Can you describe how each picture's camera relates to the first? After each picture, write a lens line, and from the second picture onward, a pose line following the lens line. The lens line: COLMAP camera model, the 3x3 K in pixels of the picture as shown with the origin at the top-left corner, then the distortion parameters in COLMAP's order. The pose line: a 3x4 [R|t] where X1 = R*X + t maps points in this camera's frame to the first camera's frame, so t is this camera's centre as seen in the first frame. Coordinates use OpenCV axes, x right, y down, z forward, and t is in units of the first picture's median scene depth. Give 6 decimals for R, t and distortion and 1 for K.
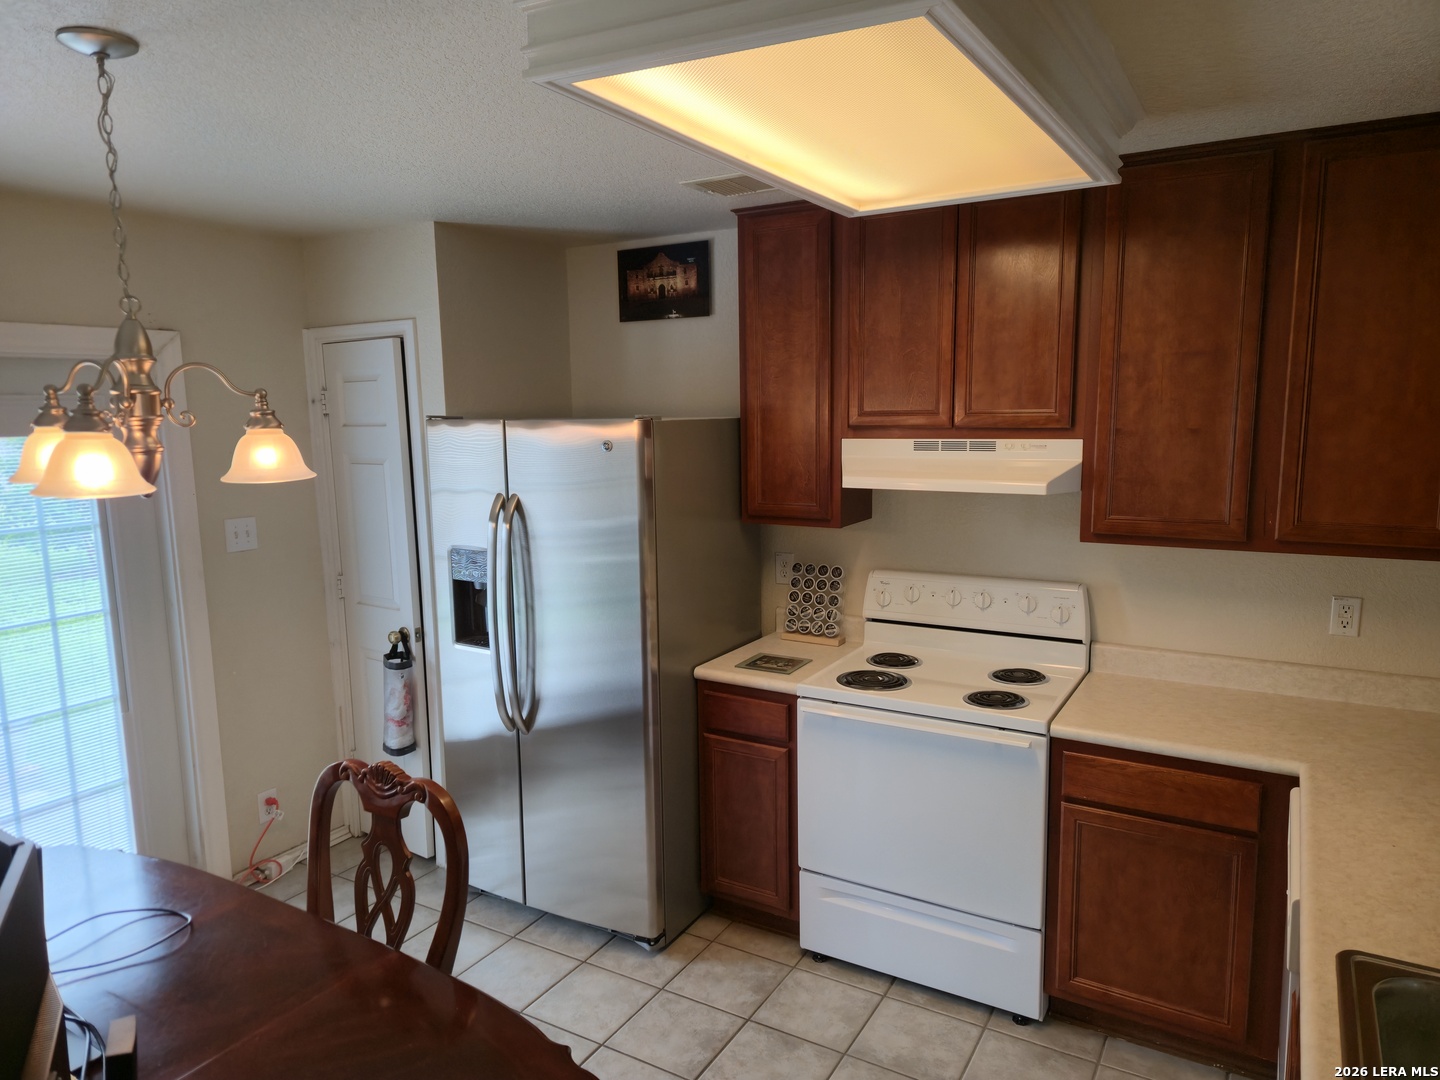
lens RADIAL K [[973.4, 0, 698.4], [0, 973.4, 538.3], [0, 0, 1]] dist [0.027263, -0.002517]
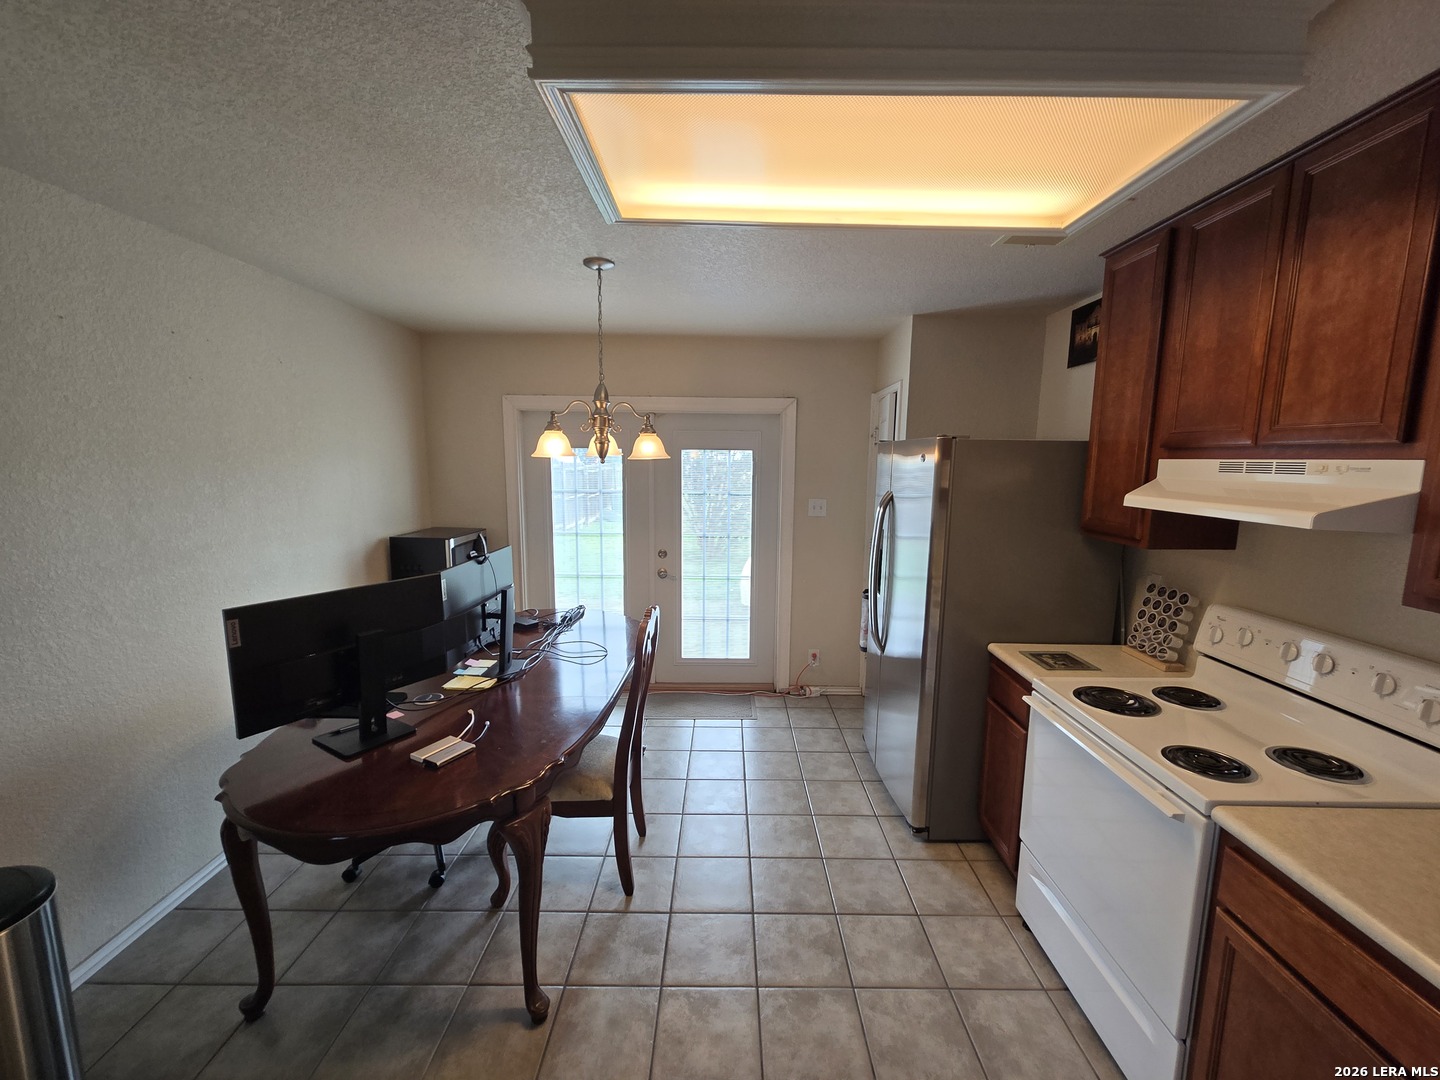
lens RADIAL K [[583.7, 0, 720.0], [0, 583.7, 540.0], [0, 0, 1]] dist [-0.012248, 0.000160]
pose [[0.511835, 0.140116, -0.847580, 0.448790], [-0.137133, 0.987284, 0.080400, -0.008195], [0.848068, 0.075080, 0.524541, 0.332885]]
